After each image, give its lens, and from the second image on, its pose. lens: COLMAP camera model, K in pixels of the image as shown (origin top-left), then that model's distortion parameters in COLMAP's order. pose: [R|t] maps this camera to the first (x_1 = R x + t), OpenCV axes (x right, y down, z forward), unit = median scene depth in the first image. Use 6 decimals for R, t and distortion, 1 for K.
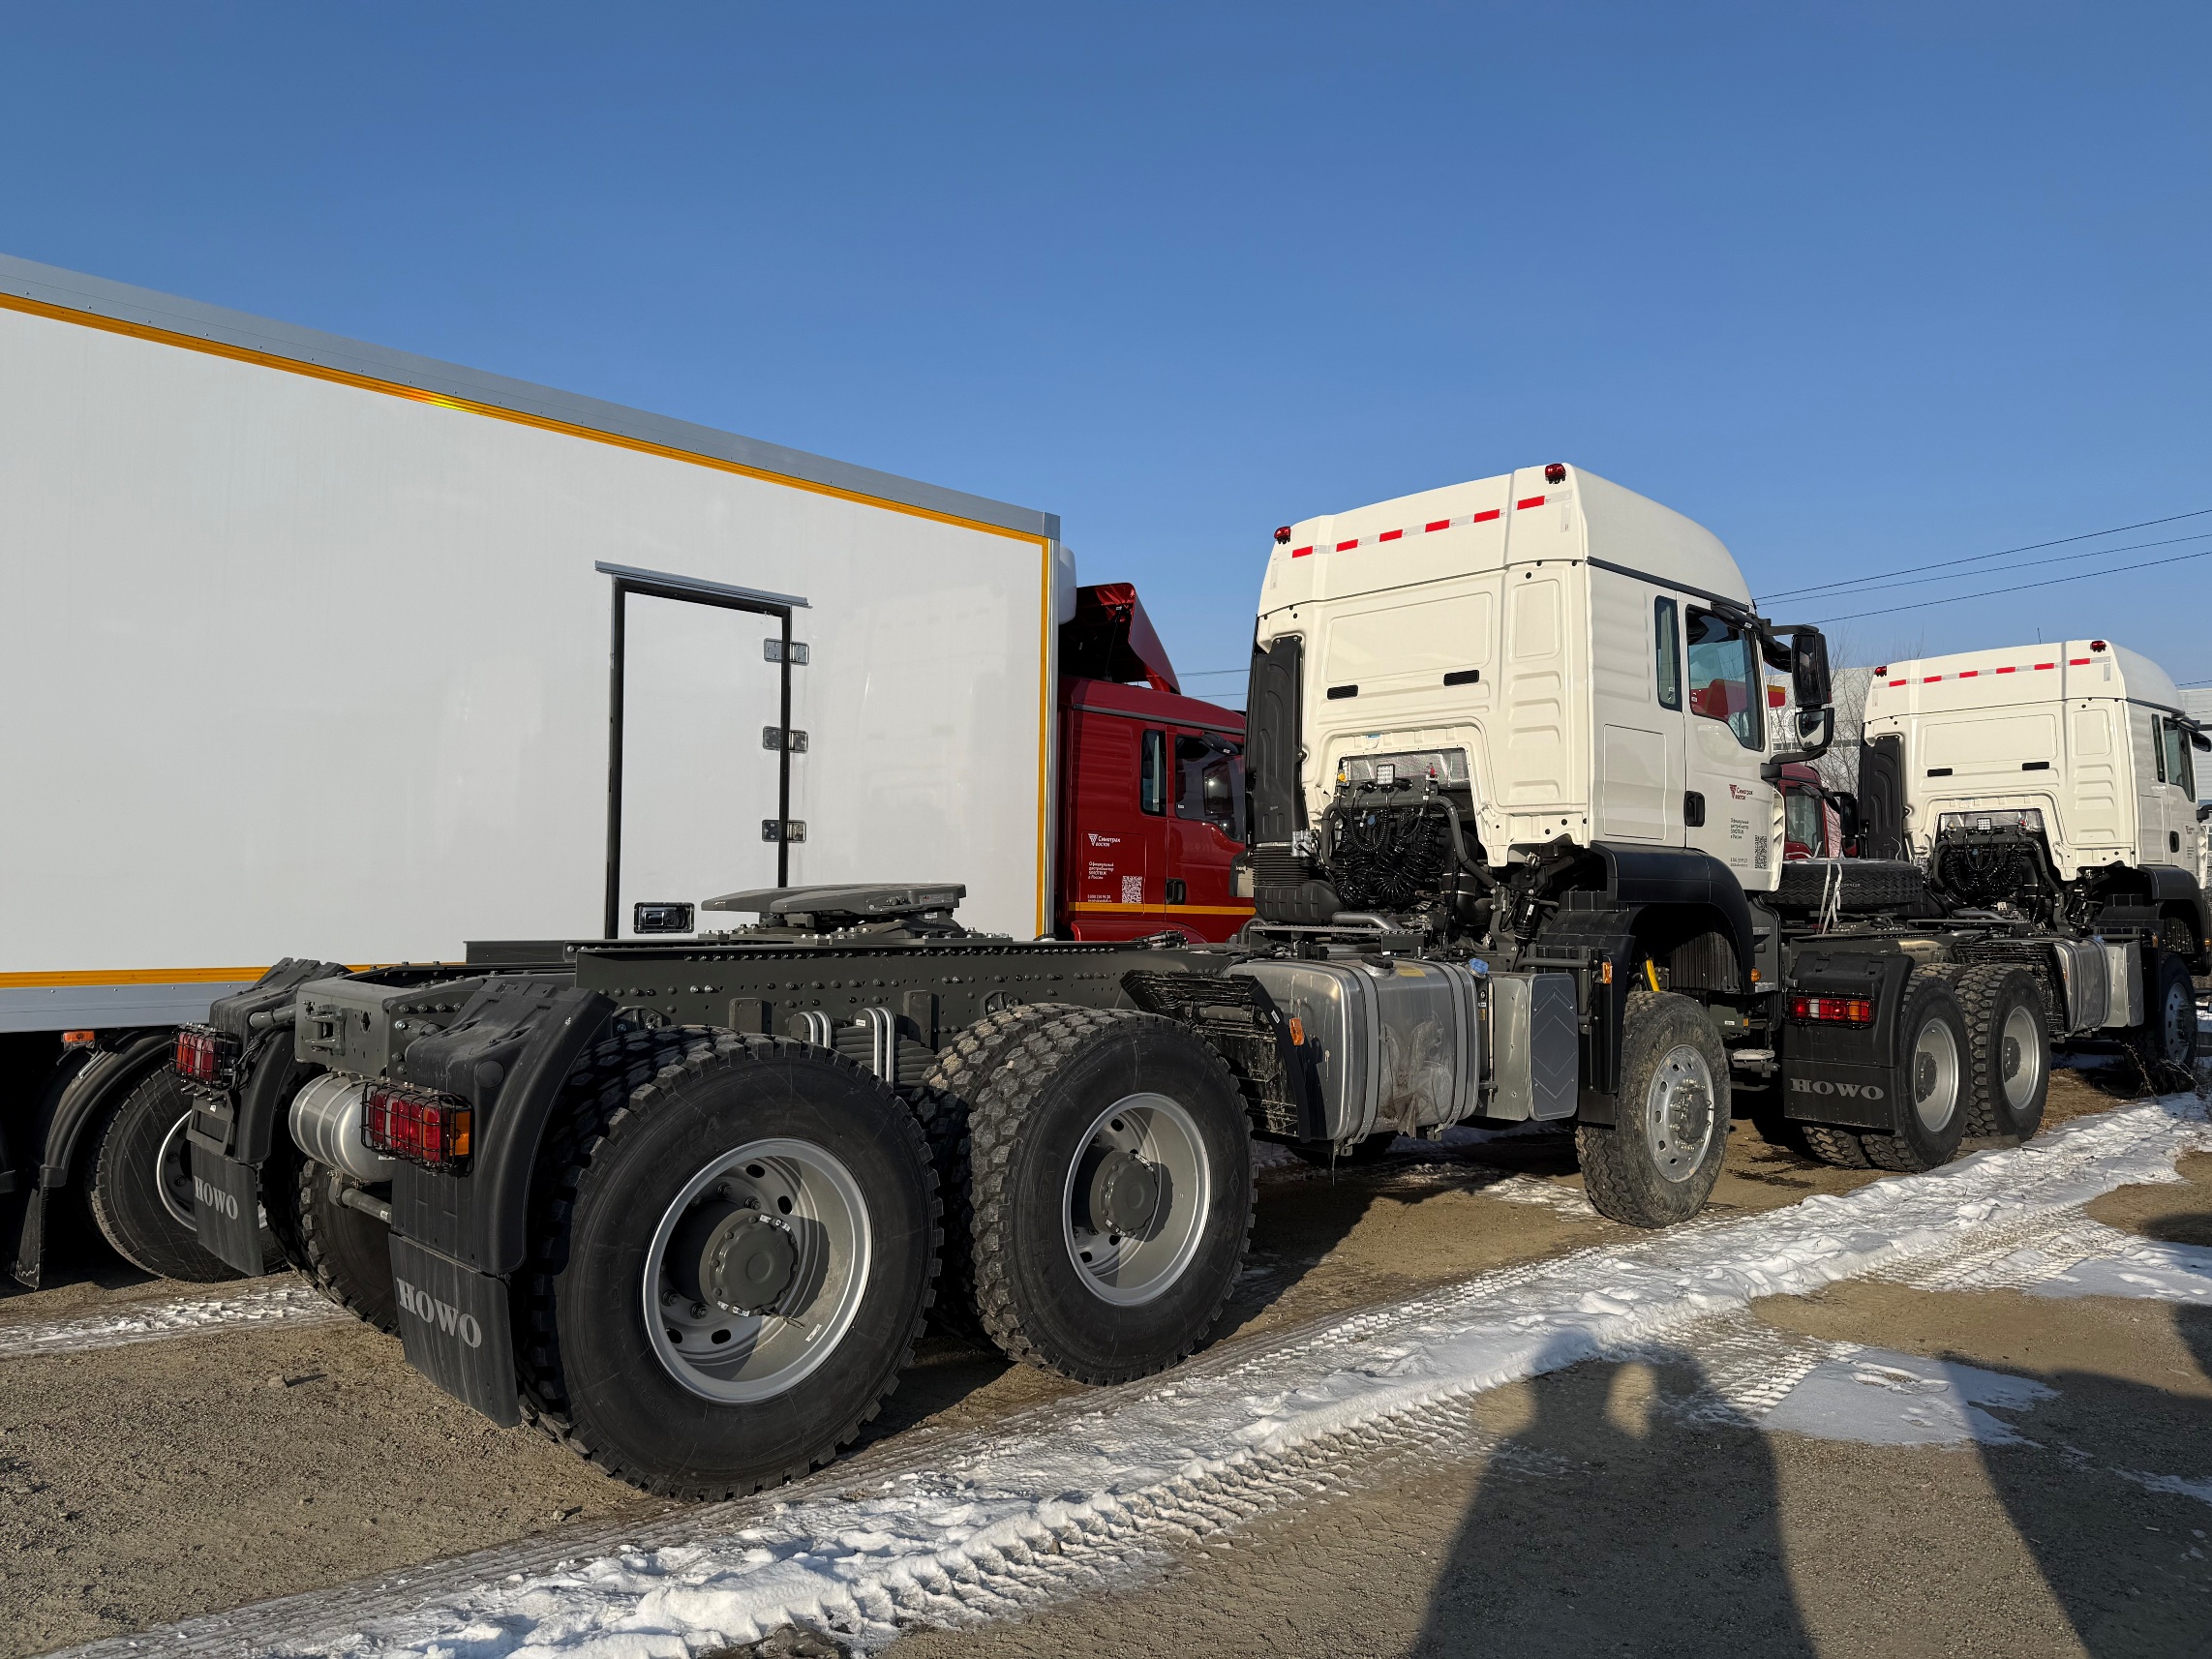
lens RADIAL K [[1557.1, 0, 1106.0], [0, 1557.1, 829.5], [0, 0, 1]] dist [0.084471, -0.105815]
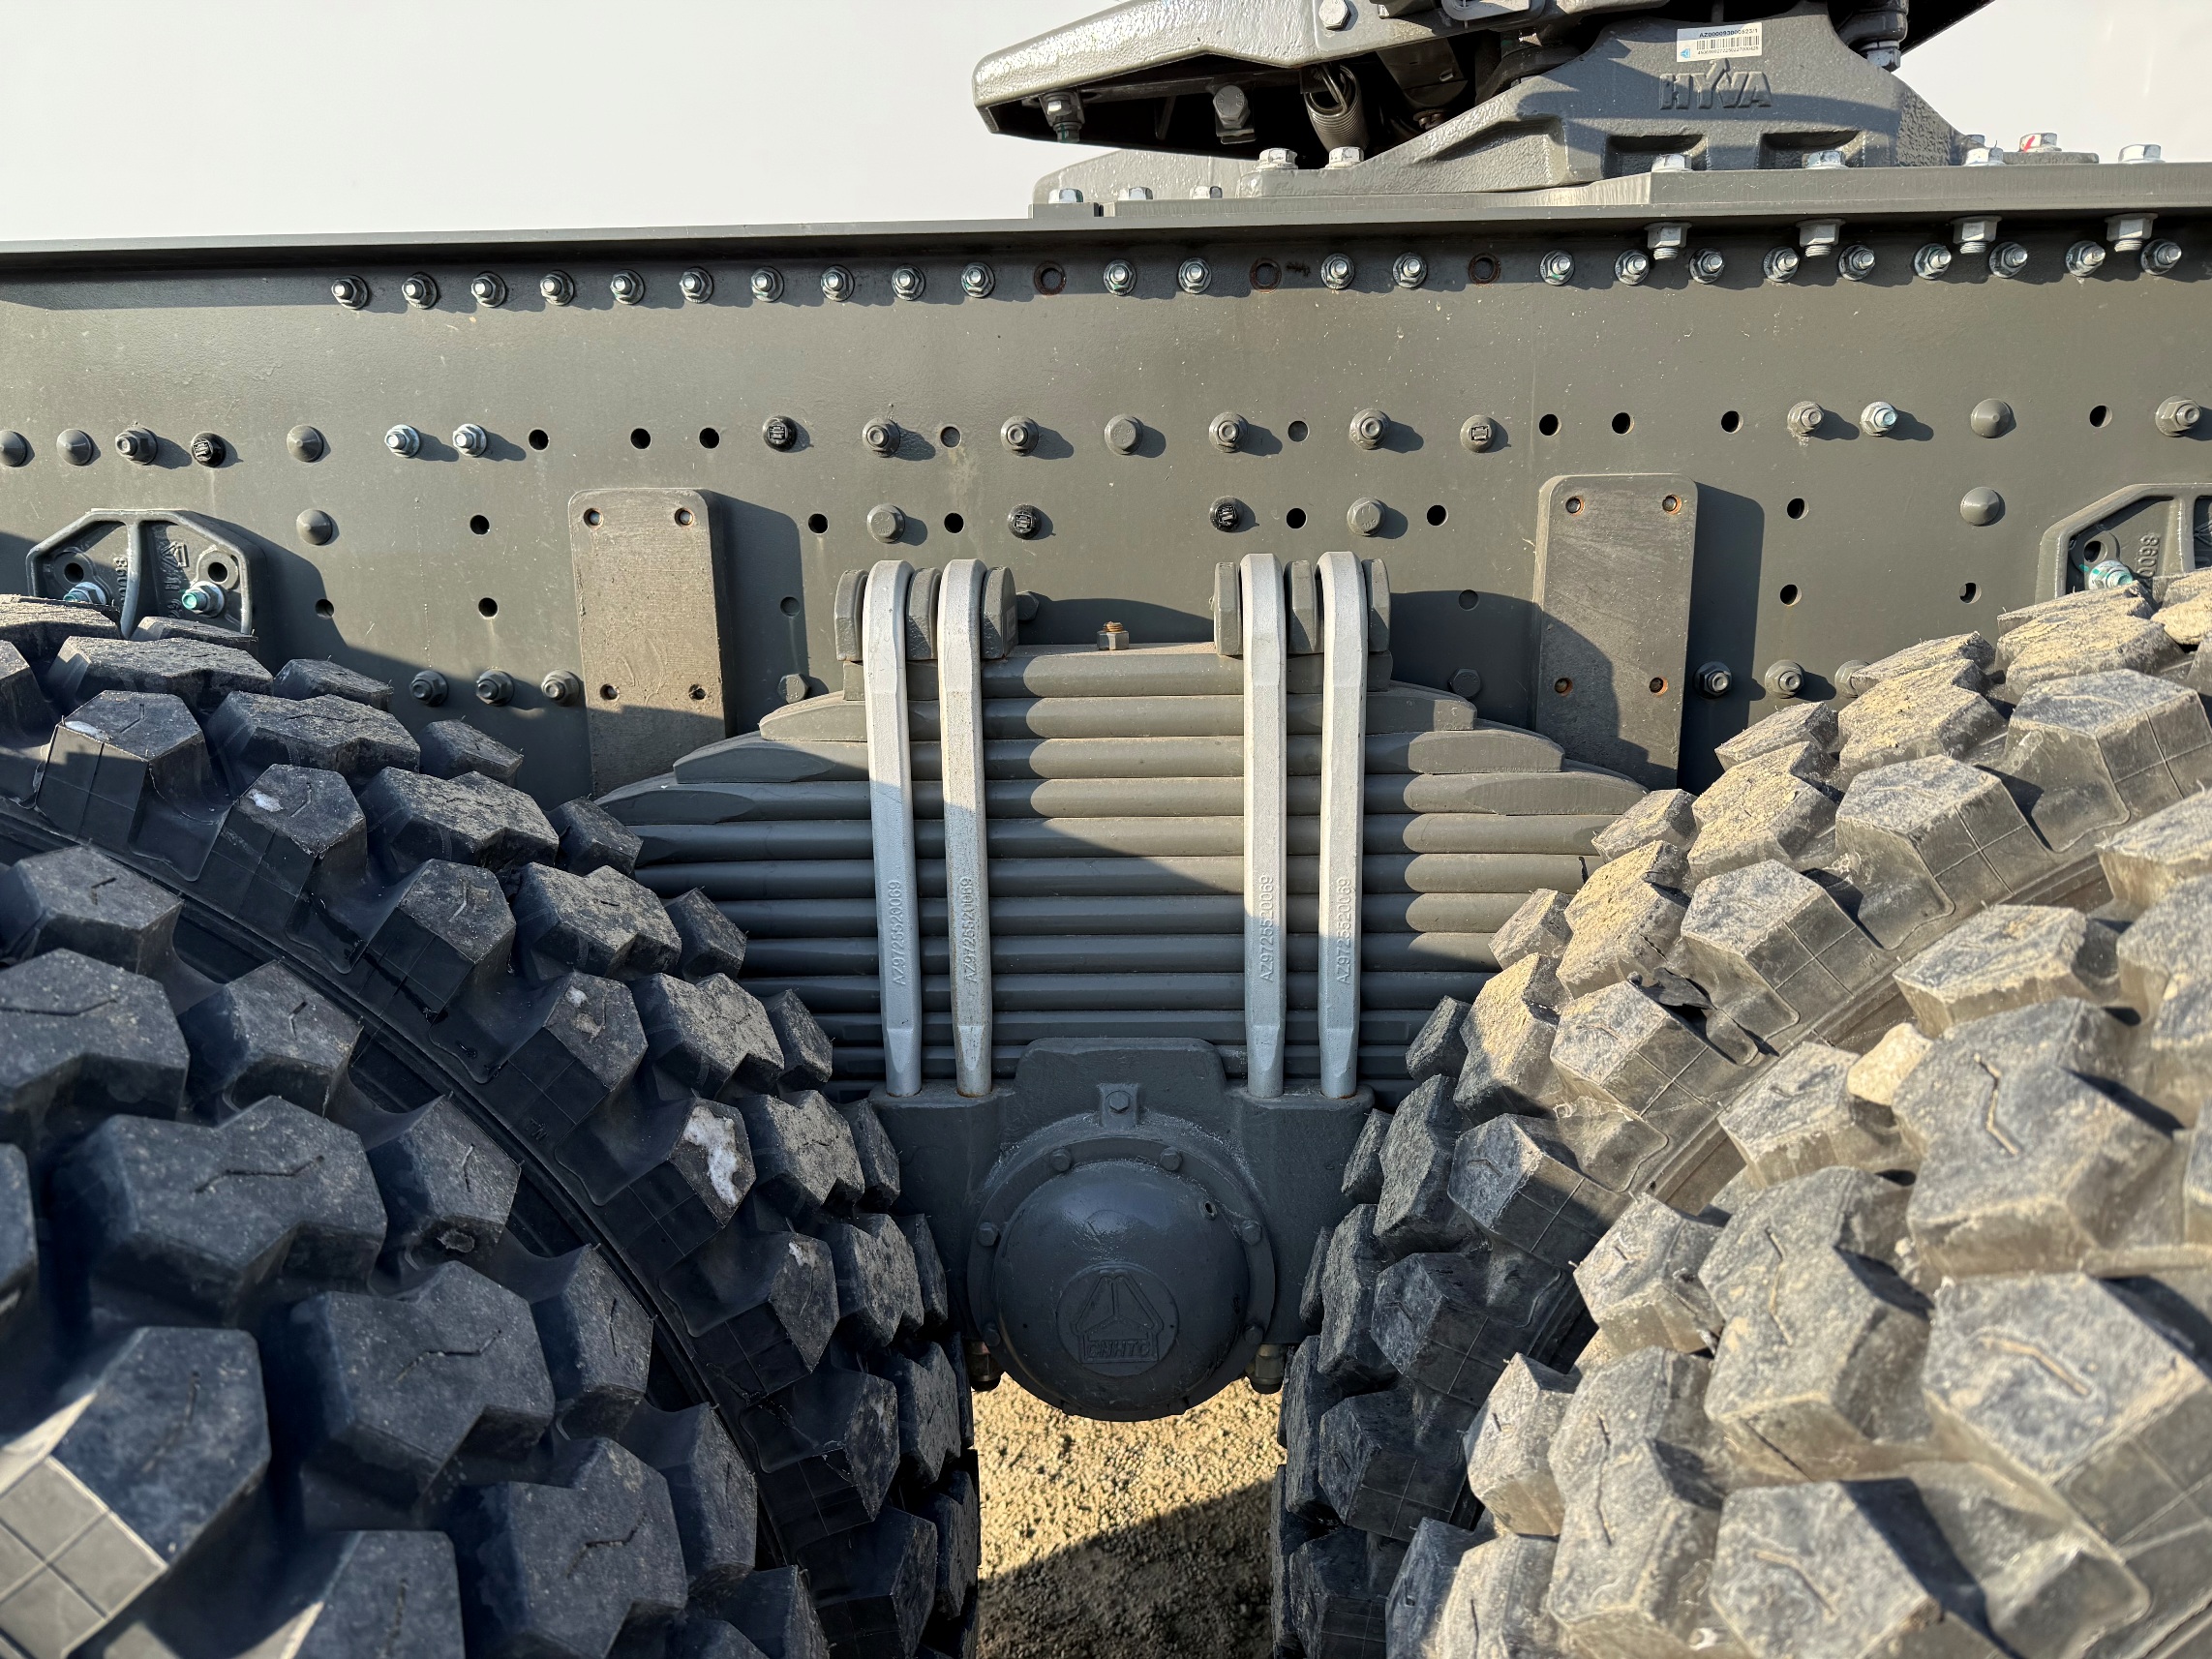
lens RADIAL K [[1557.1, 0, 1106.0], [0, 1557.1, 829.5], [0, 0, 1]] dist [0.084471, -0.105815]
pose [[0.714807, 0.130180, -0.687098, -0.027572], [0.052889, 0.969644, 0.238734, 0.098970], [0.697319, -0.206989, 0.686223, 0.835512]]
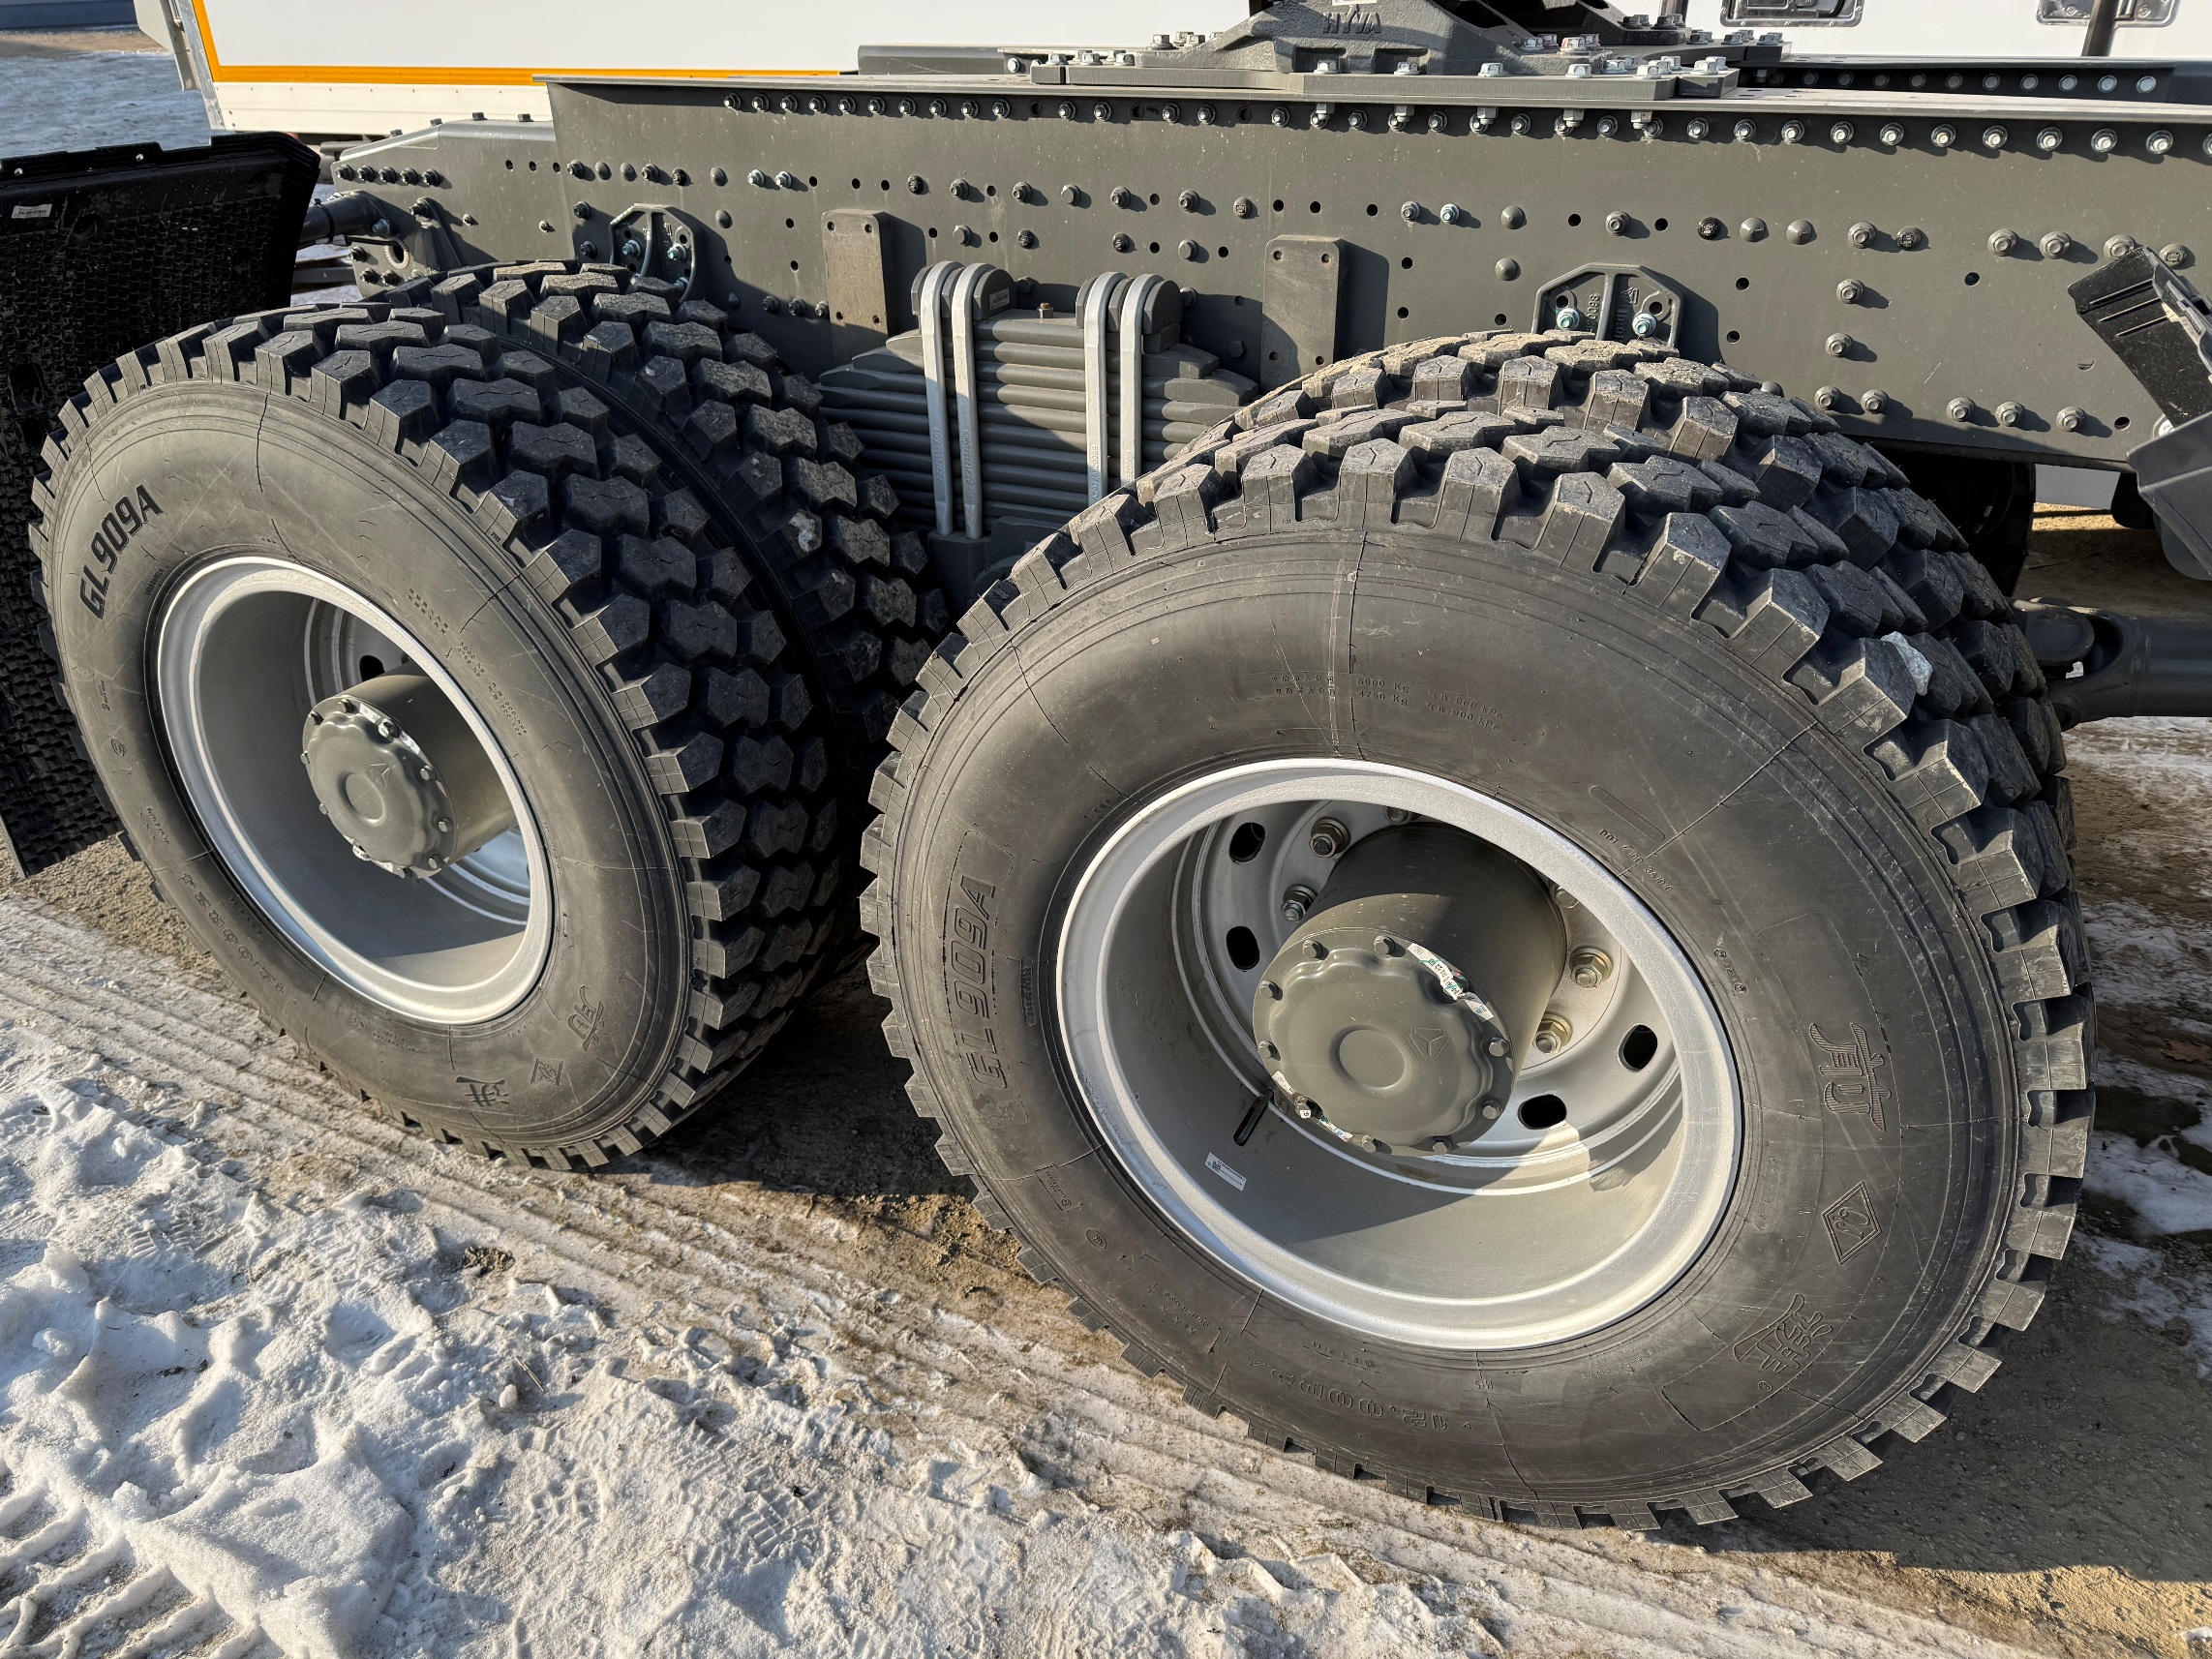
lens RADIAL K [[1554.9, 0, 1064.8], [0, 1554.9, 811.0], [0, 0, 1]] dist [0.088899, -0.134811]
pose [[0.365766, 0.427464, -0.826734, 0.207101], [0.063147, 0.874842, 0.480275, 0.045404], [0.928562, -0.227874, 0.292995, 0.838649]]
